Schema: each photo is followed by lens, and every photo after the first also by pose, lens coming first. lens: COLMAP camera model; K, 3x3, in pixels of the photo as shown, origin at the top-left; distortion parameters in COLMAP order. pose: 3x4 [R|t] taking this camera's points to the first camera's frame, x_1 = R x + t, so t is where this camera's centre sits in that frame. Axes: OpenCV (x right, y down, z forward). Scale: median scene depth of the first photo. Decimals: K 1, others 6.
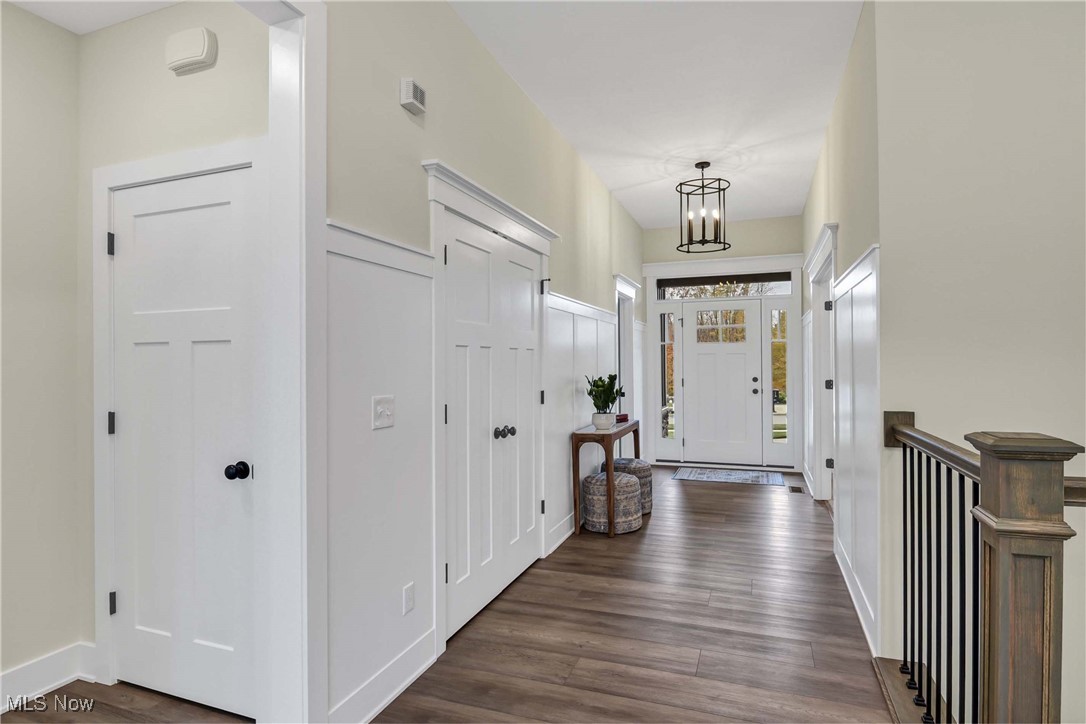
lens RADIAL K [[527.7, 0, 581.4], [0, 527.7, 360.6], [0, 0, 1]] dist [-0.001773, -0.000603]
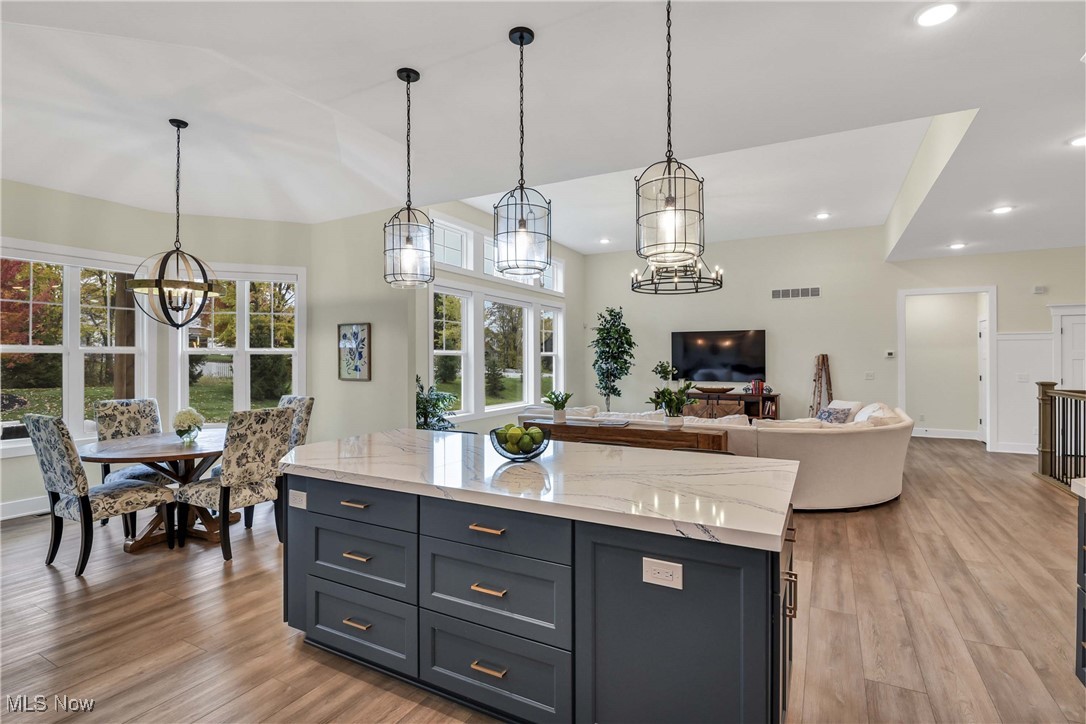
lens RADIAL K [[512.3, 0, 542.5], [0, 512.3, 357.2], [0, 0, 1]] dist [0.011663, -0.011978]
pose [[-0.195801, 0.004726, -0.980632, 1.833797], [0.006670, 0.999972, 0.003488, -0.040174], [0.980621, -0.005858, -0.195827, -0.784471]]
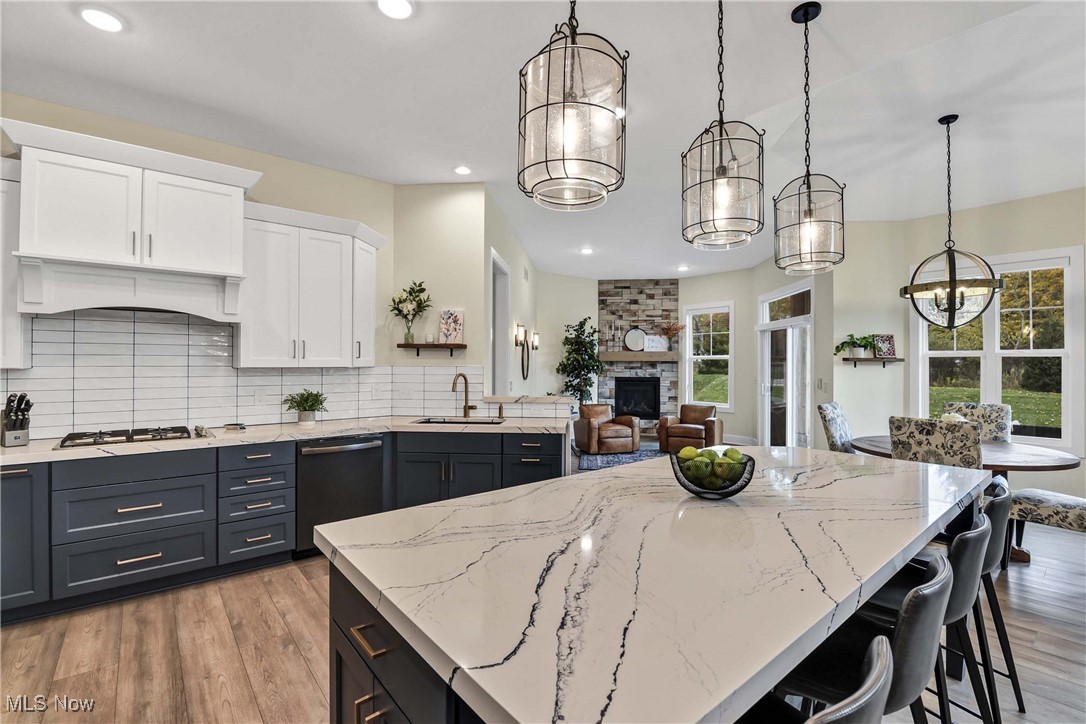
lens RADIAL K [[500.6, 0, 551.3], [0, 500.6, 361.6], [0, 0, 1]] dist [-0.013071, 0.000064]
pose [[-0.841646, 0.005978, 0.539996, 1.178233], [0.001233, 0.999957, -0.009147, -0.031502], [-0.540028, -0.007033, -0.841618, -0.508937]]
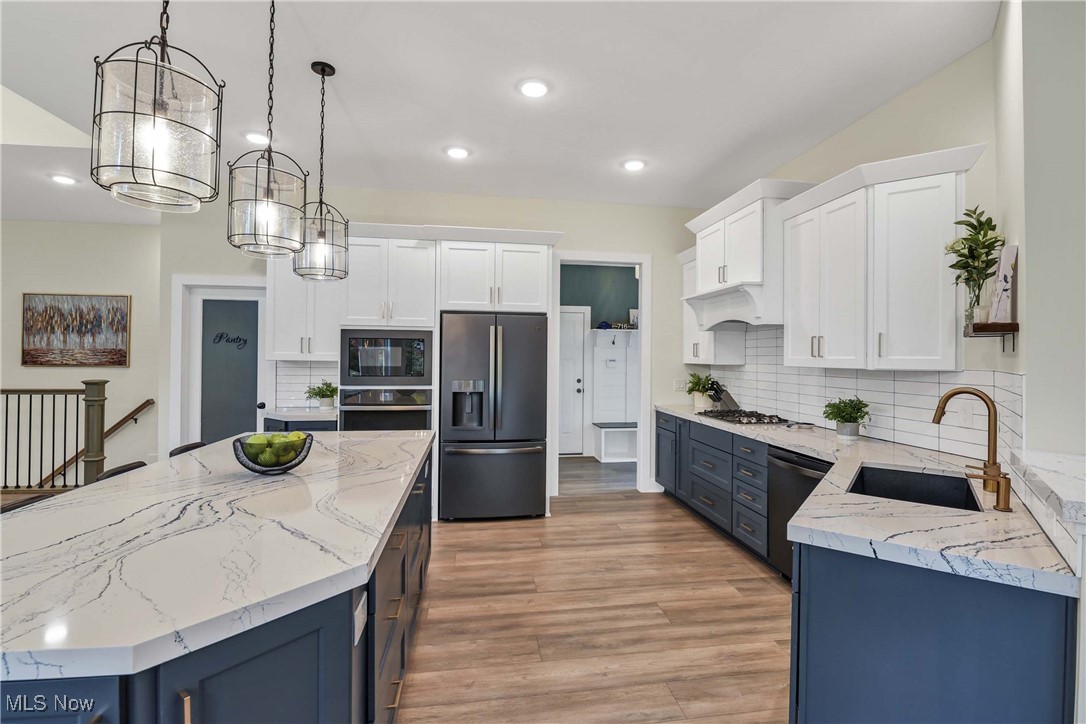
lens RADIAL K [[503.4, 0, 558.2], [0, 503.4, 352.1], [0, 0, 1]] dist [-0.000872, -0.010376]
pose [[0.895415, 0.020075, 0.444781, 1.317662], [-0.017377, 0.999798, -0.010143, -0.038761], [-0.444894, 0.001353, 0.895582, -1.456165]]
